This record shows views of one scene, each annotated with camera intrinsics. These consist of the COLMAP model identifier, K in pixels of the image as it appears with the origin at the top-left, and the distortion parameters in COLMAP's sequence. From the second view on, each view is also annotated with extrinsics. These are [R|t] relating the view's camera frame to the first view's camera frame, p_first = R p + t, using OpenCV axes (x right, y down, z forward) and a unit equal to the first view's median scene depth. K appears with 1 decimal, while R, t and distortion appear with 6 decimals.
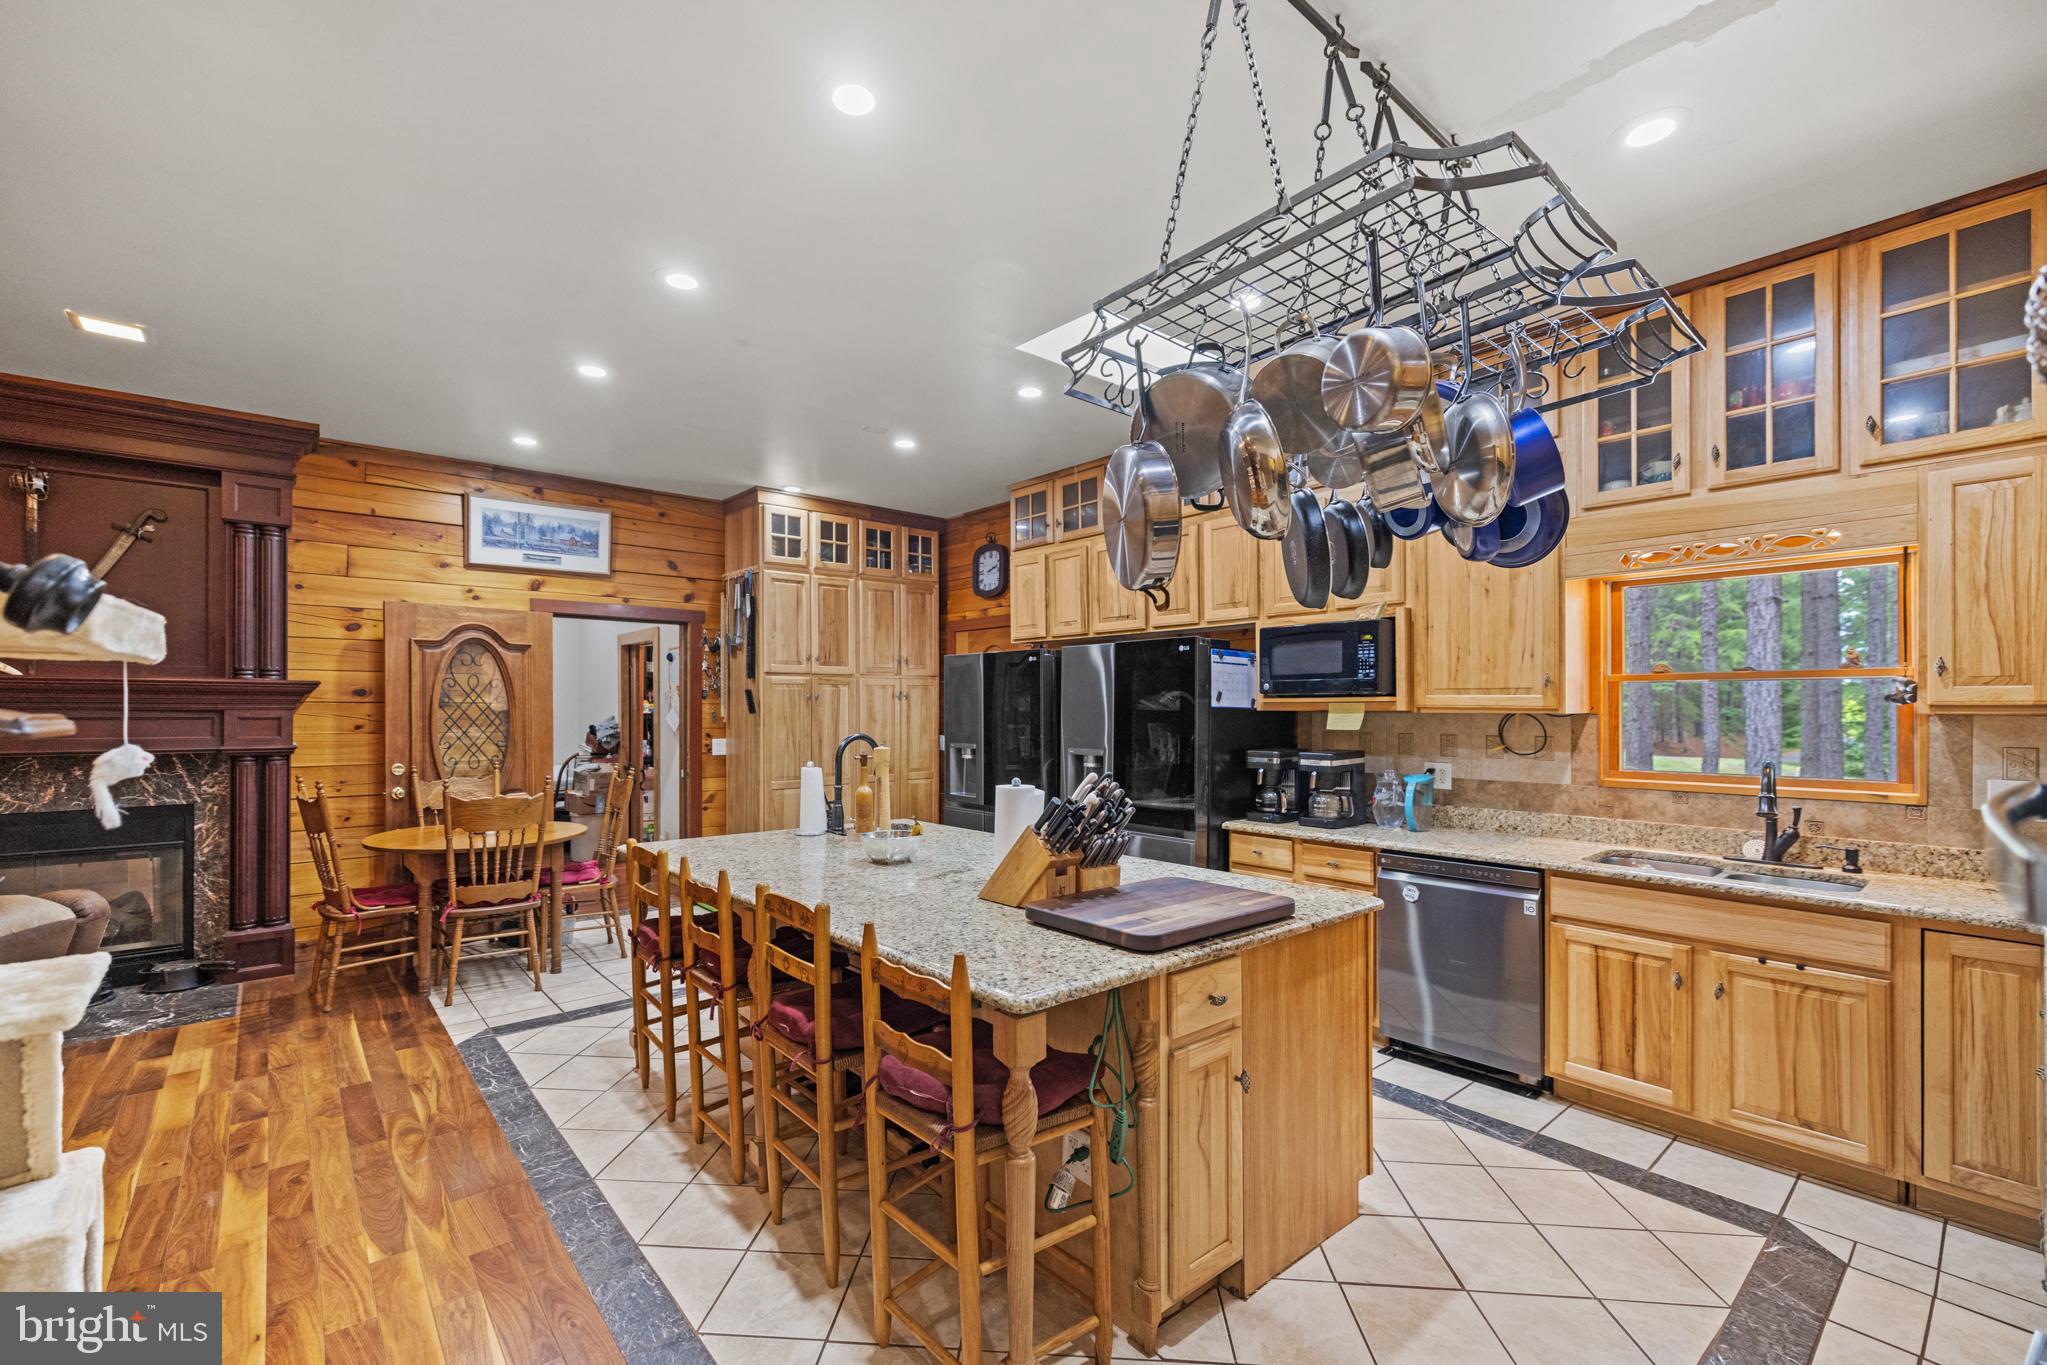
lens RADIAL K [[873.0, 0, 1010.6], [0, 873.0, 707.9], [0, 0, 1]] dist [0.003267, 0.000146]
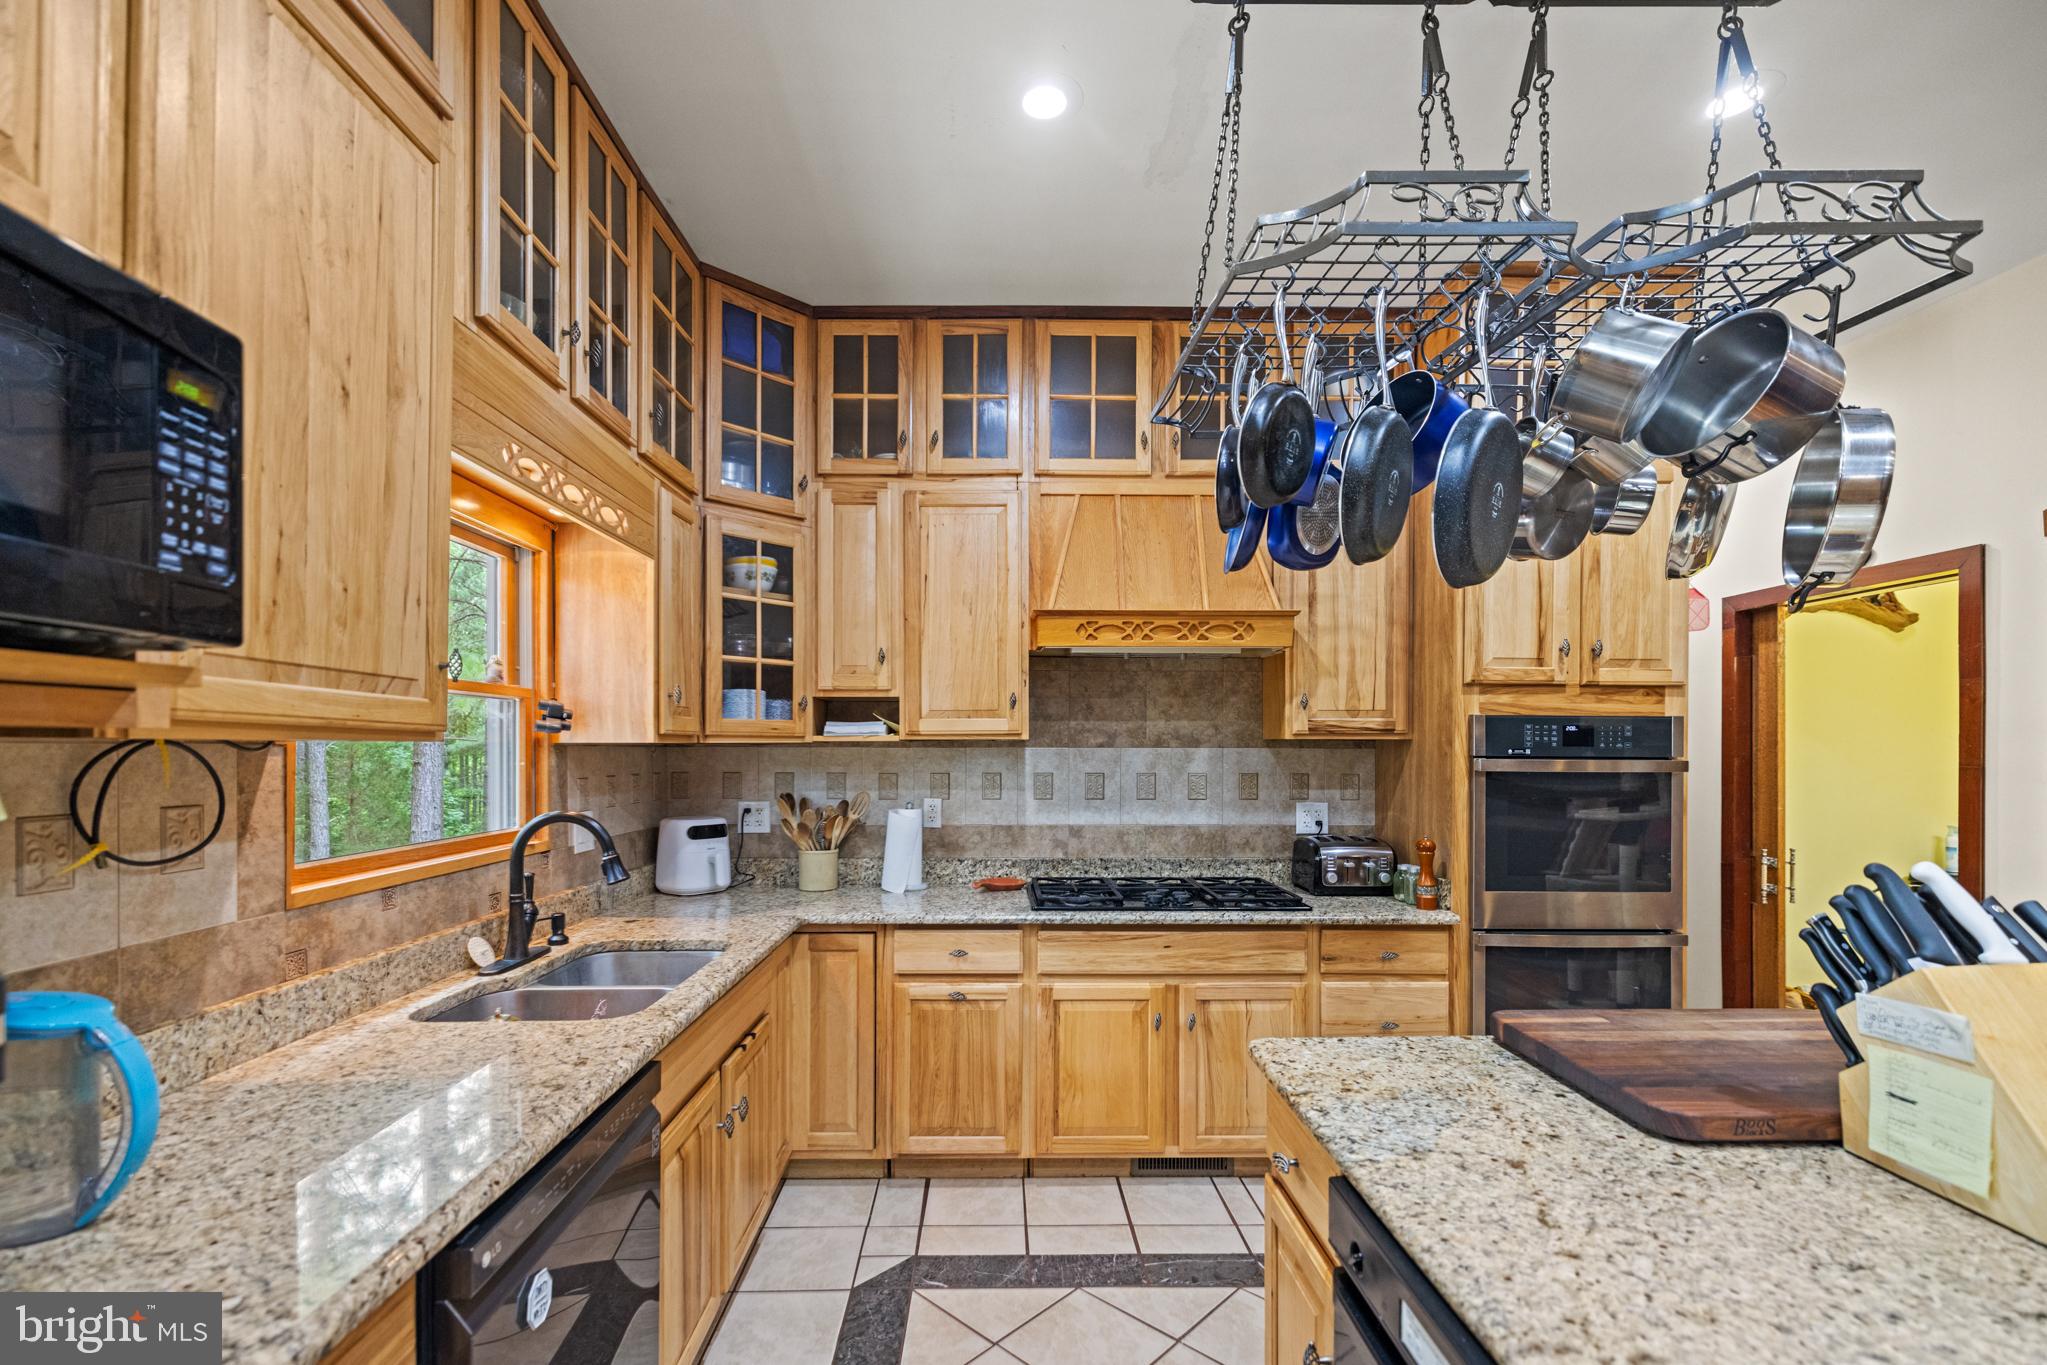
lens RADIAL K [[883.2, 0, 1009.0], [0, 883.2, 750.2], [0, 0, 1]] dist [0.001718, 0.000034]
pose [[-0.774784, 0.000421, 0.632225, 0.105581], [0.002083, 0.999996, 0.001887, 0.009104], [-0.632222, 0.002779, -0.774782, 1.022174]]
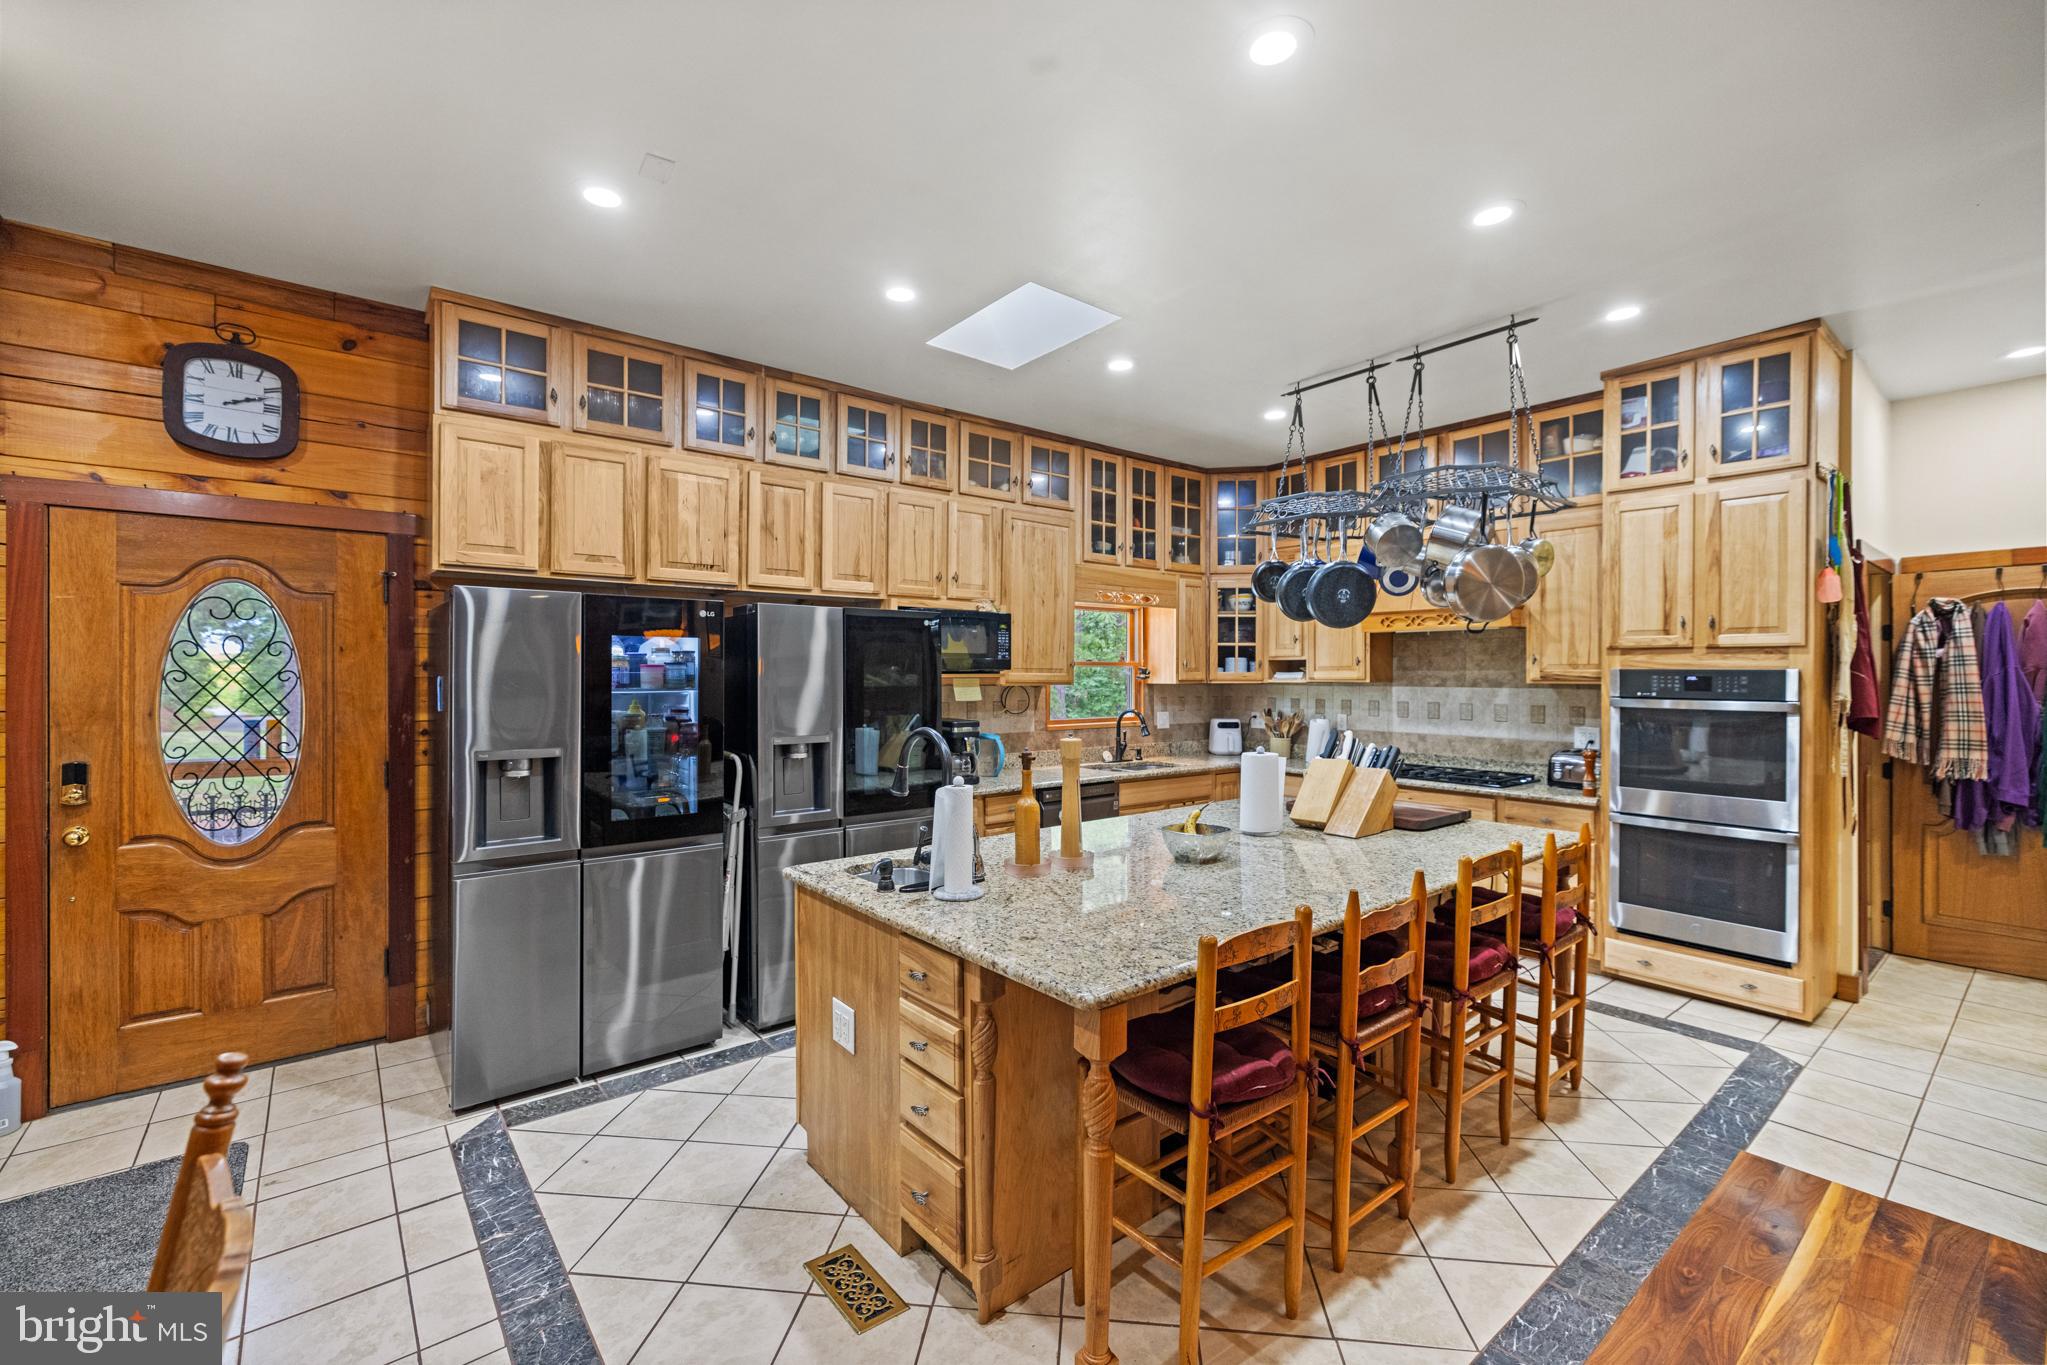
lens RADIAL K [[853.7, 0, 1011.2], [0, 853.7, 675.1], [0, 0, 1]] dist [0.001118, 0.000285]
pose [[0.033386, 0.001751, 0.999441, -0.811964], [-0.000030, 0.999998, -0.001751, -0.008316], [-0.999443, 0.000029, 0.033386, 0.928415]]
